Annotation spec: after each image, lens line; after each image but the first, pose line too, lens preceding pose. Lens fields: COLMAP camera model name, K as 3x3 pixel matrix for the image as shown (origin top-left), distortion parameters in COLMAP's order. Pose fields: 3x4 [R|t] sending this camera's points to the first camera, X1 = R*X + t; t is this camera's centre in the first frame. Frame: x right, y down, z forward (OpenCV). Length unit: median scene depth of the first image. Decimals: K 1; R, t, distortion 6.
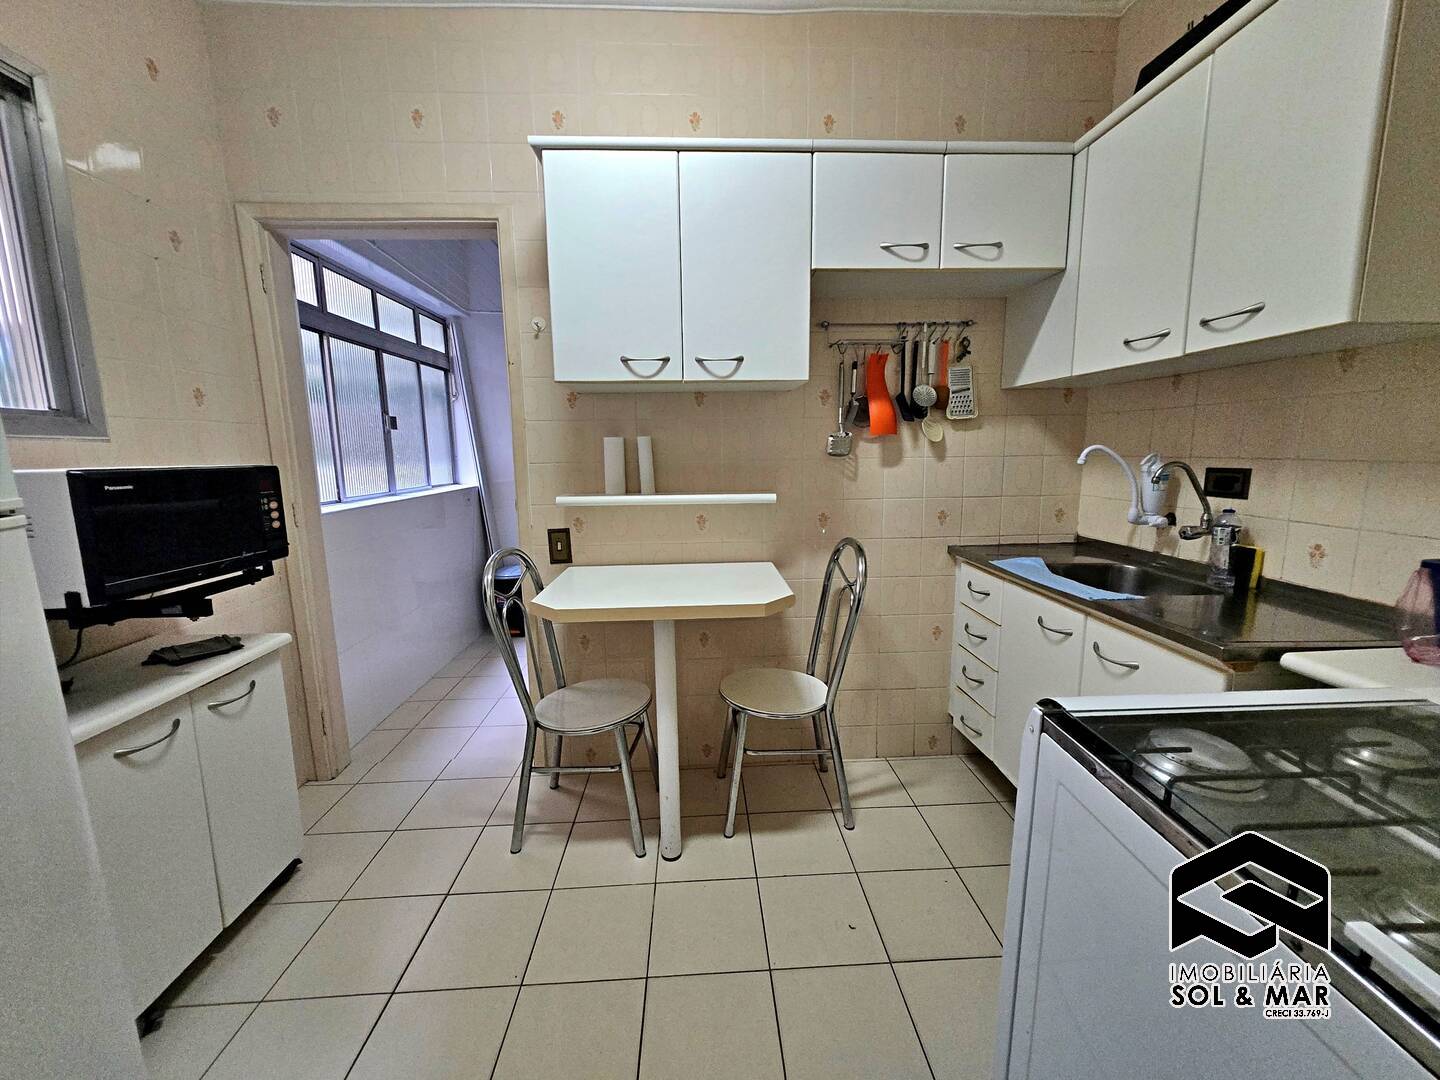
lens RADIAL K [[561.4, 0, 717.8], [0, 561.4, 530.6], [0, 0, 1]] dist [0.000980, 0.000234]
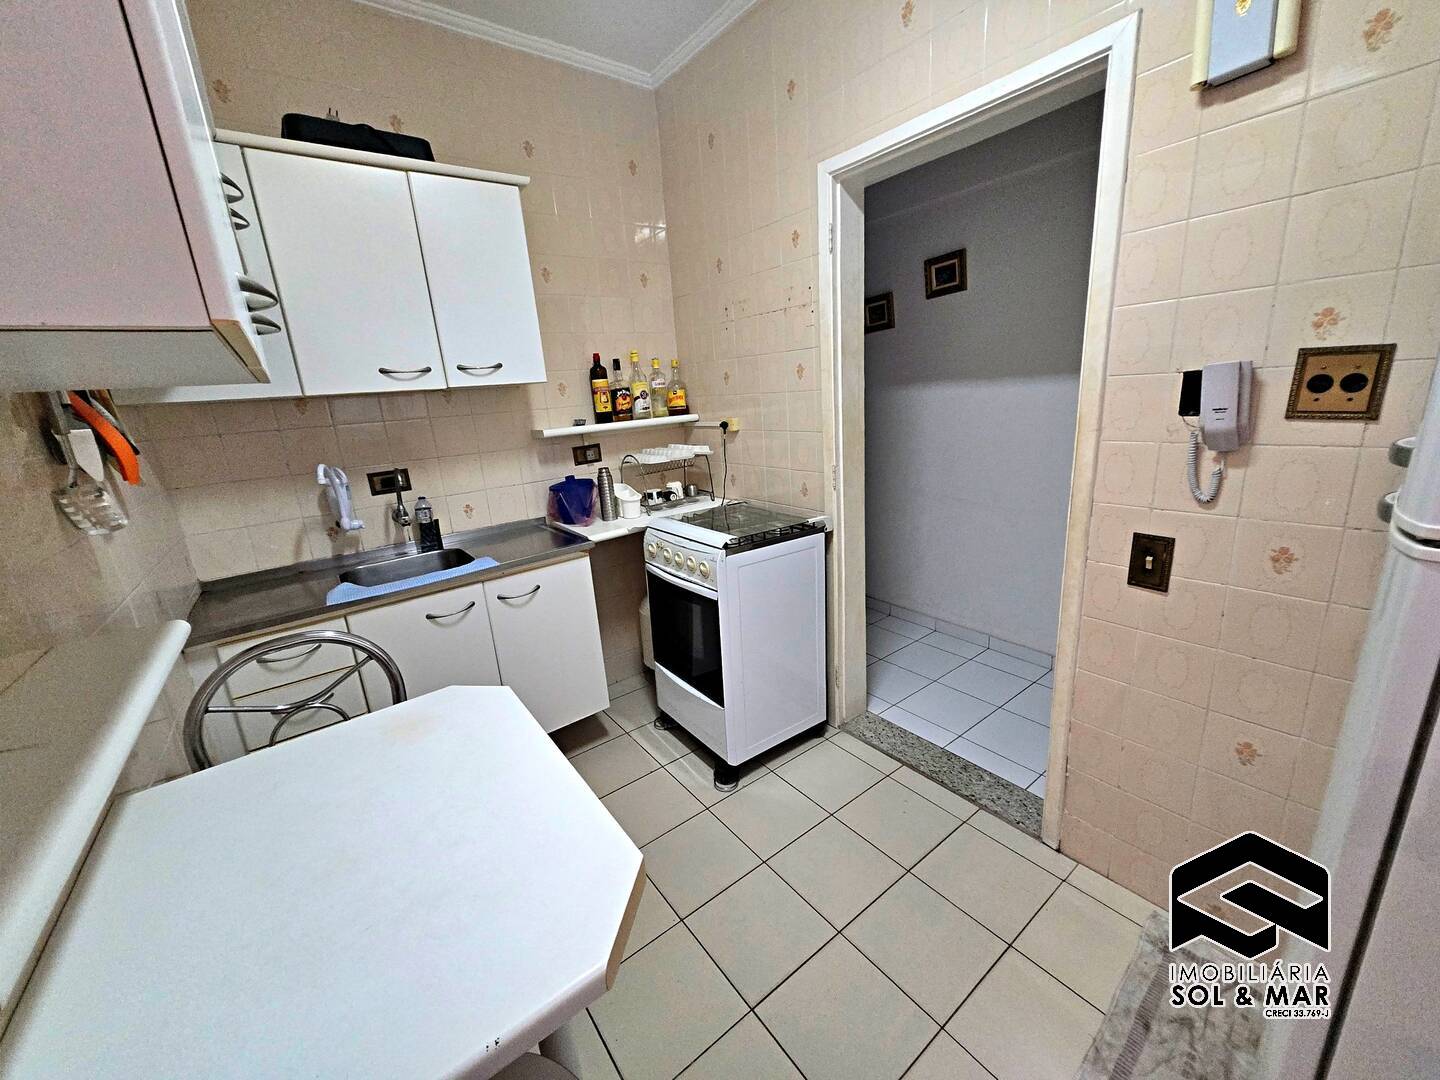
lens RADIAL K [[561.4, 0, 717.8], [0, 561.4, 530.6], [0, 0, 1]] dist [0.000980, 0.000234]
pose [[-0.549479, -0.156088, 0.820798, -0.598475], [0.200334, 0.929123, 0.310801, -0.222196], [-0.811134, 0.335212, -0.479264, 0.984728]]
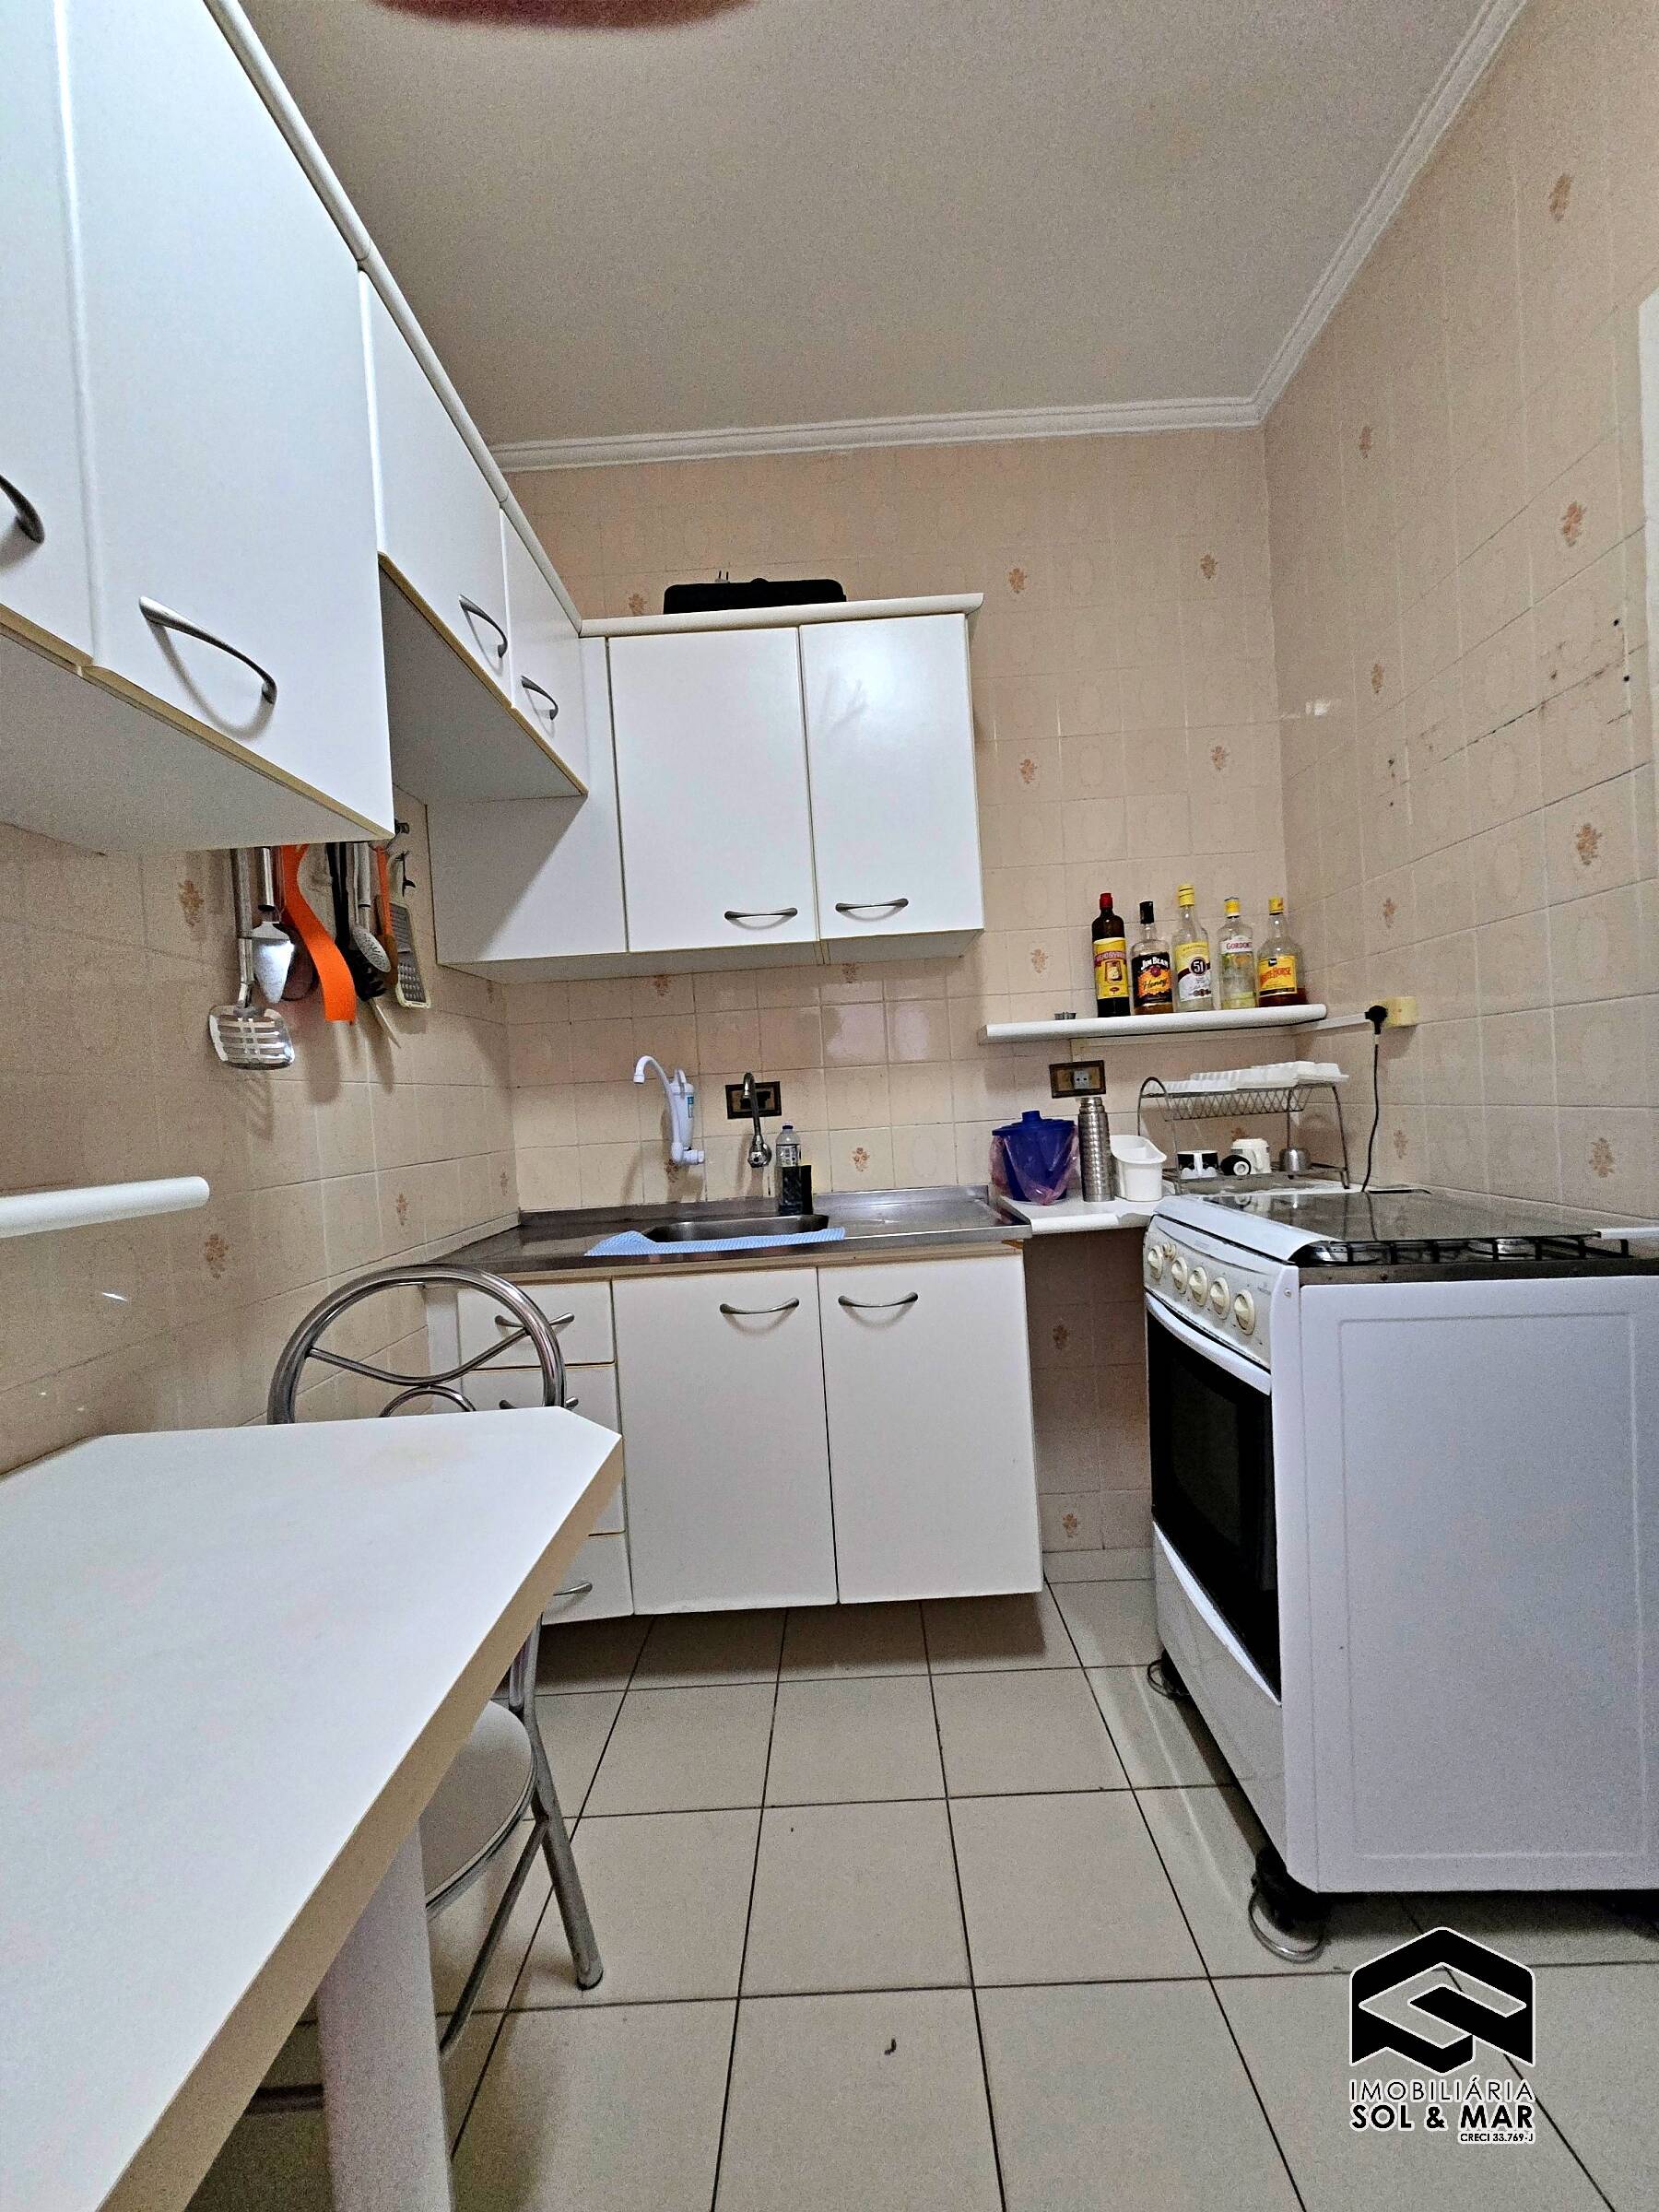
lens RADIAL K [[862.3, 0, 841.7], [0, 862.3, 1109.3], [0, 0, 1]] dist [0.000980, 0.000234]
pose [[0.066046, -0.005146, 0.997803, -0.394484], [0.204972, 0.978731, -0.008520, -0.030138], [-0.976537, 0.205085, 0.065696, 0.736086]]
